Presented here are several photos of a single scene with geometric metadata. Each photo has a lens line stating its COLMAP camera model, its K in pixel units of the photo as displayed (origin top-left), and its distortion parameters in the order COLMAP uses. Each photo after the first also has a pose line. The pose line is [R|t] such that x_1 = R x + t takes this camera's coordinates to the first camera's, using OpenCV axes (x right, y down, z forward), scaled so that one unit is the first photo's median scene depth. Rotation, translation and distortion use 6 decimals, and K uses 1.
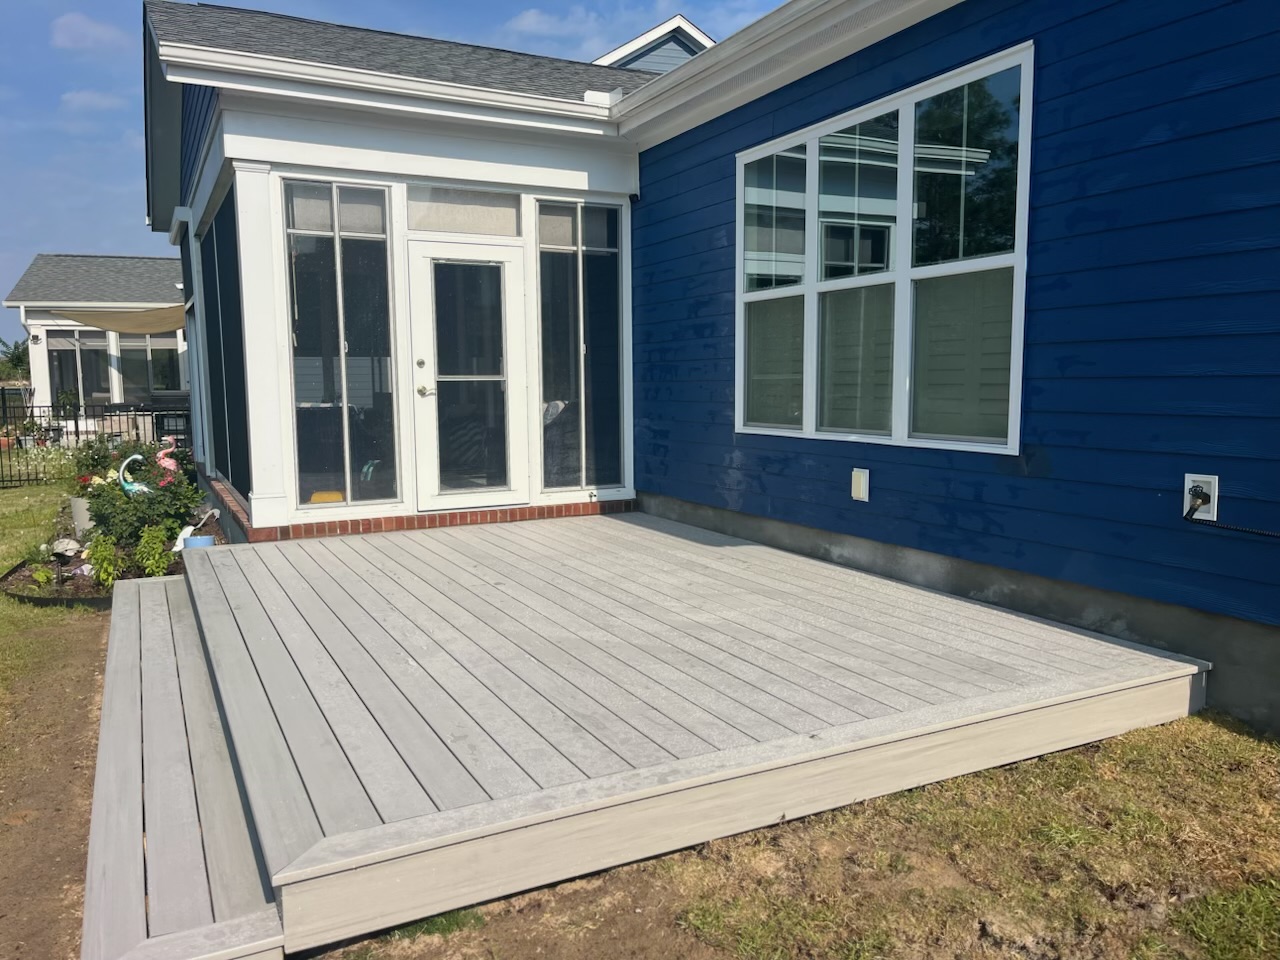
lens RADIAL K [[967.1, 0, 640.0], [0, 967.1, 480.0], [0, 0, 1]] dist [0.058231, -0.086493]
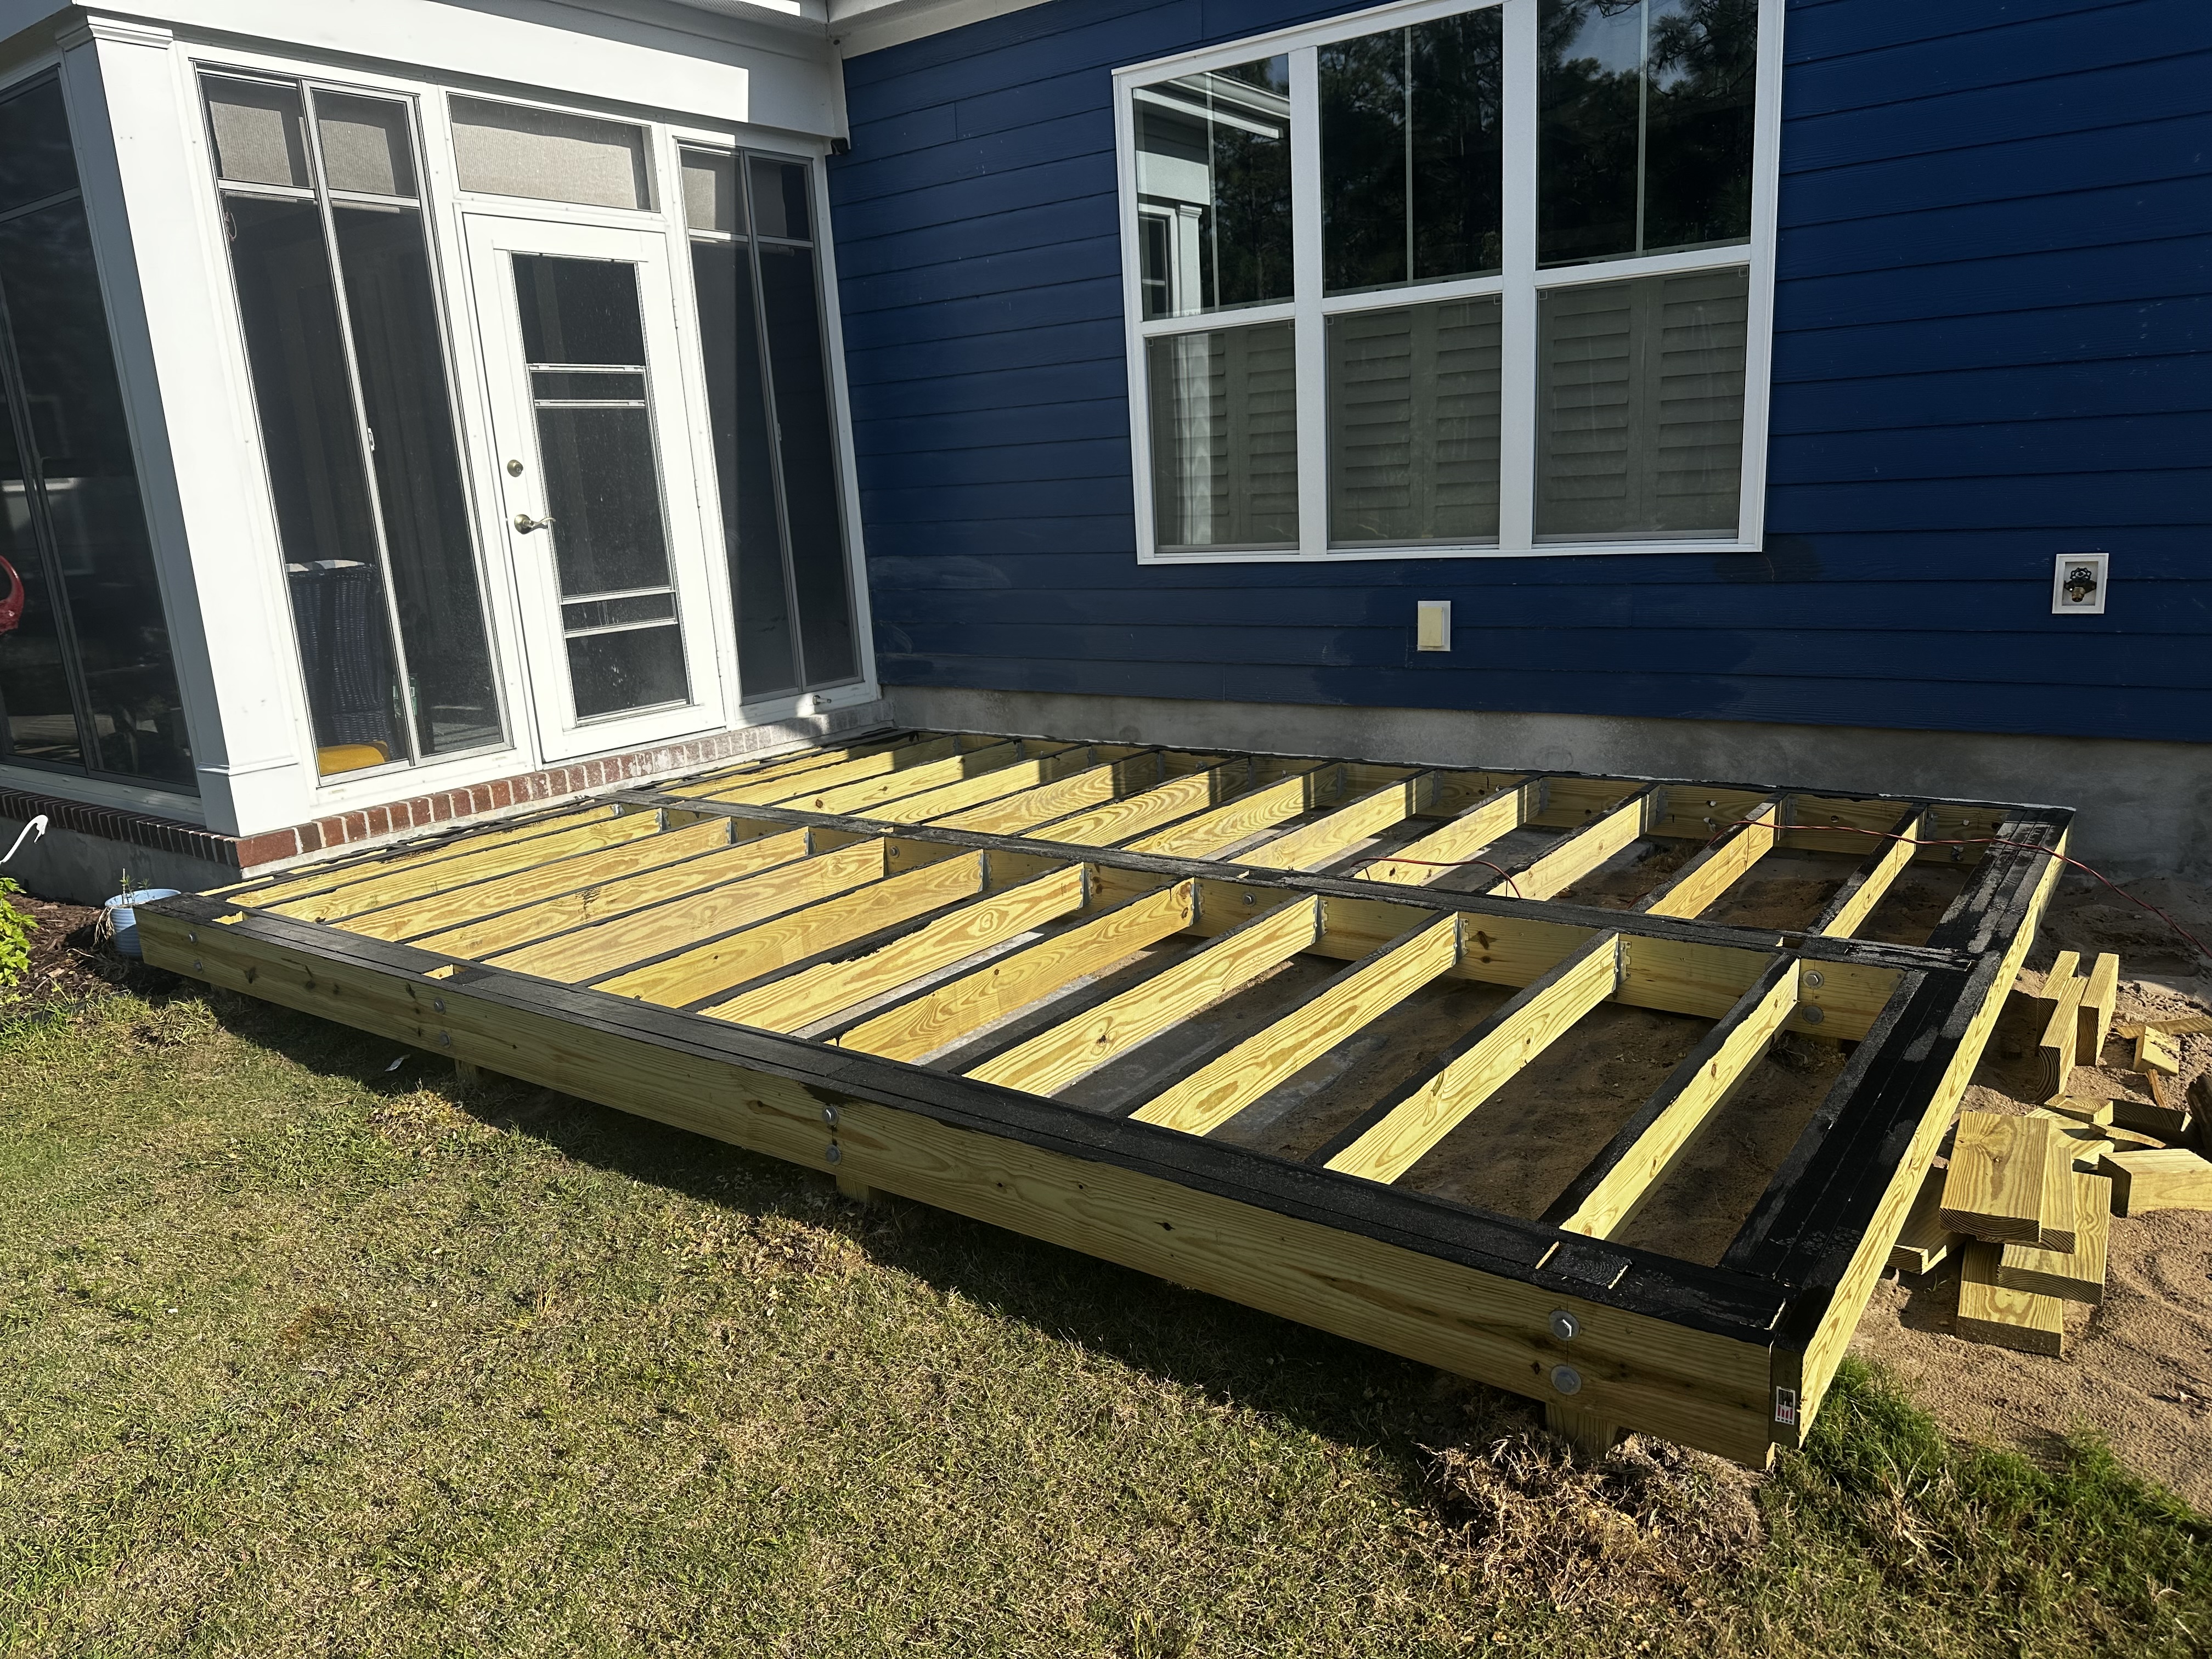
lens RADIAL K [[1552.7, 0, 1106.0], [0, 1552.7, 829.5], [0, 0, 1]] dist [0.094045, -0.142952]
pose [[0.892808, -0.140310, 0.428026, -0.428274], [0.094649, 0.987470, 0.126274, -0.013307], [-0.440380, -0.072226, 0.894902, 0.167922]]
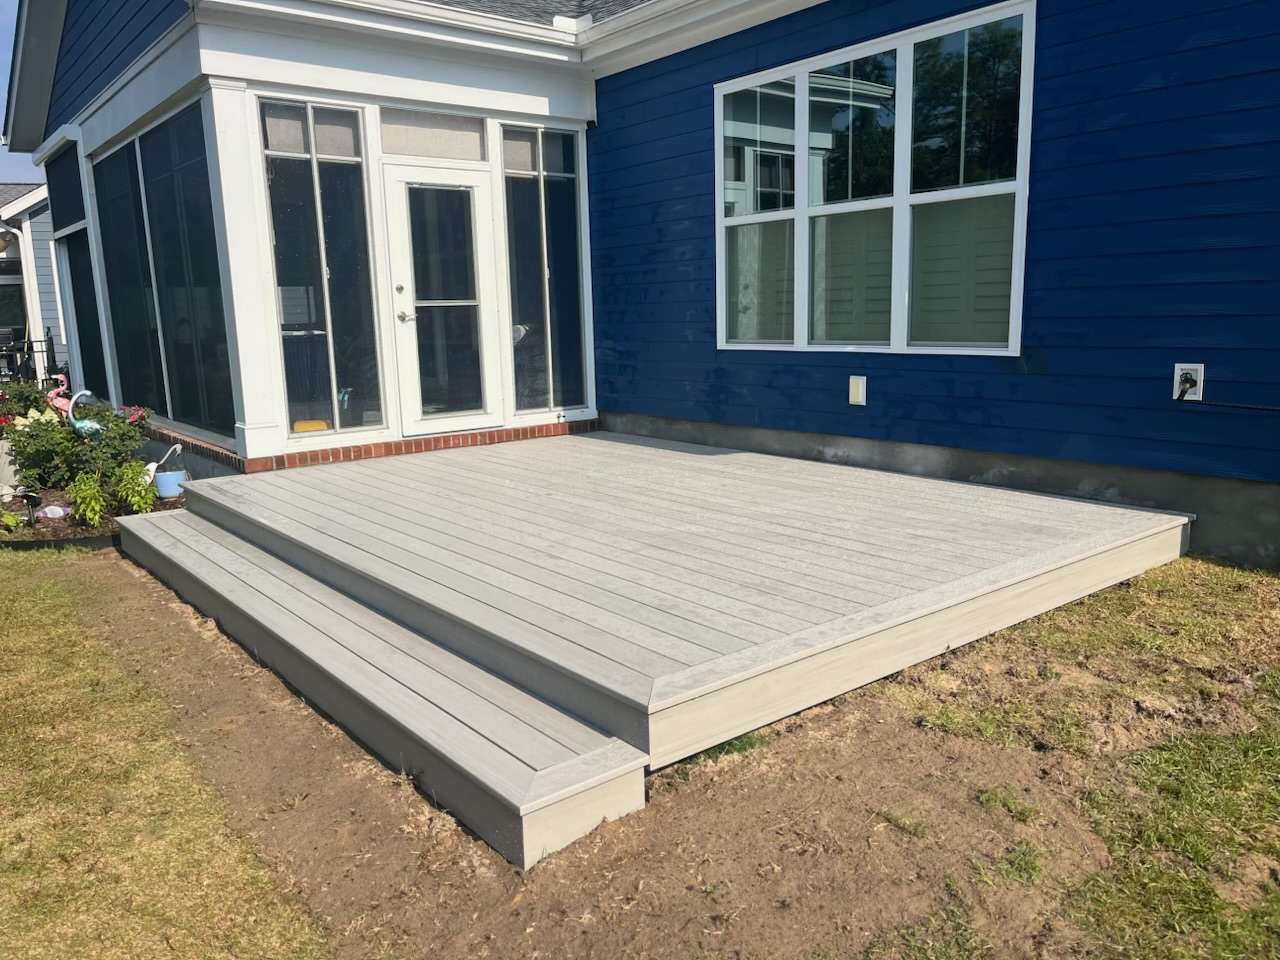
lens RADIAL K [[968.8, 0, 642.9], [0, 968.8, 475.8], [0, 0, 1]] dist [0.035131, -0.044620]
pose [[0.979701, -0.049970, 0.194134, -0.241753], [0.037430, 0.997001, 0.067734, 0.018051], [-0.196937, -0.059093, 0.978634, -0.057118]]
